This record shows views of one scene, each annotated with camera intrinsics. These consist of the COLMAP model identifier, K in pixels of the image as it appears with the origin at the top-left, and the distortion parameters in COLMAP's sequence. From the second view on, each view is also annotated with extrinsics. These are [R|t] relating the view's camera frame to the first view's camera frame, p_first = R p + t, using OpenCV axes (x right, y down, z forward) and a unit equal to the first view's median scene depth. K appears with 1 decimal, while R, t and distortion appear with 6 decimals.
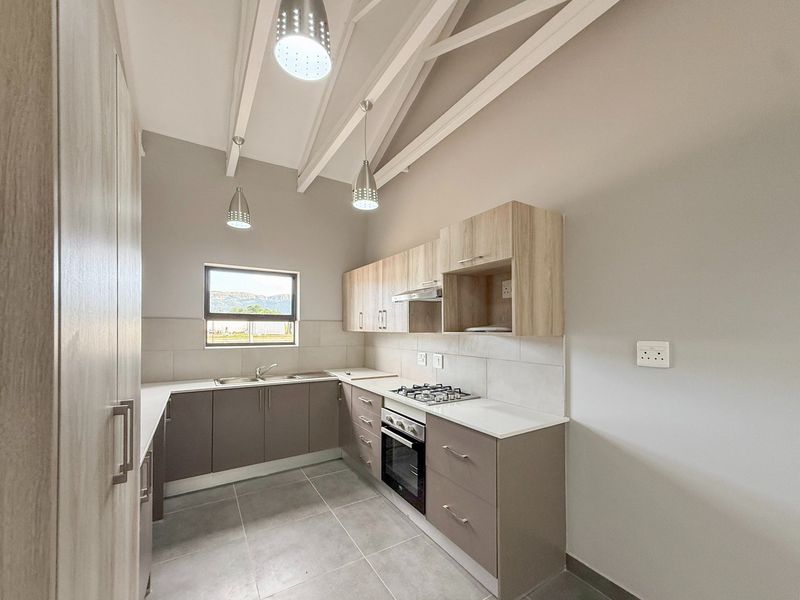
lens RADIAL K [[324.5, 0, 389.6], [0, 324.5, 320.4], [0, 0, 1]] dist [0.005909, -0.000712]
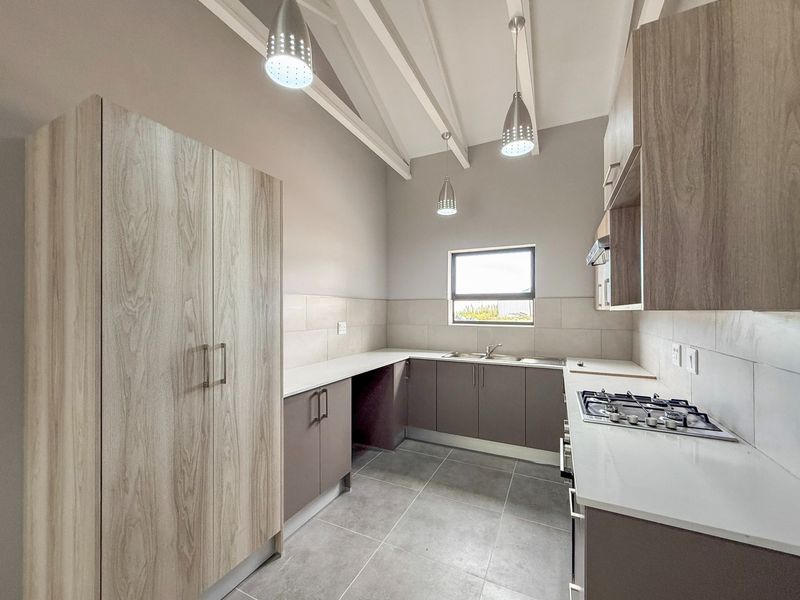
lens RADIAL K [[324.5, 0, 405.8], [0, 324.5, 301.7], [0, 0, 1]] dist [0.005909, -0.000712]
pose [[0.548169, -0.022262, -0.836071, 0.308365], [0.017248, 0.999734, -0.015311, 0.019948], [0.836190, -0.006028, 0.548407, 0.232356]]
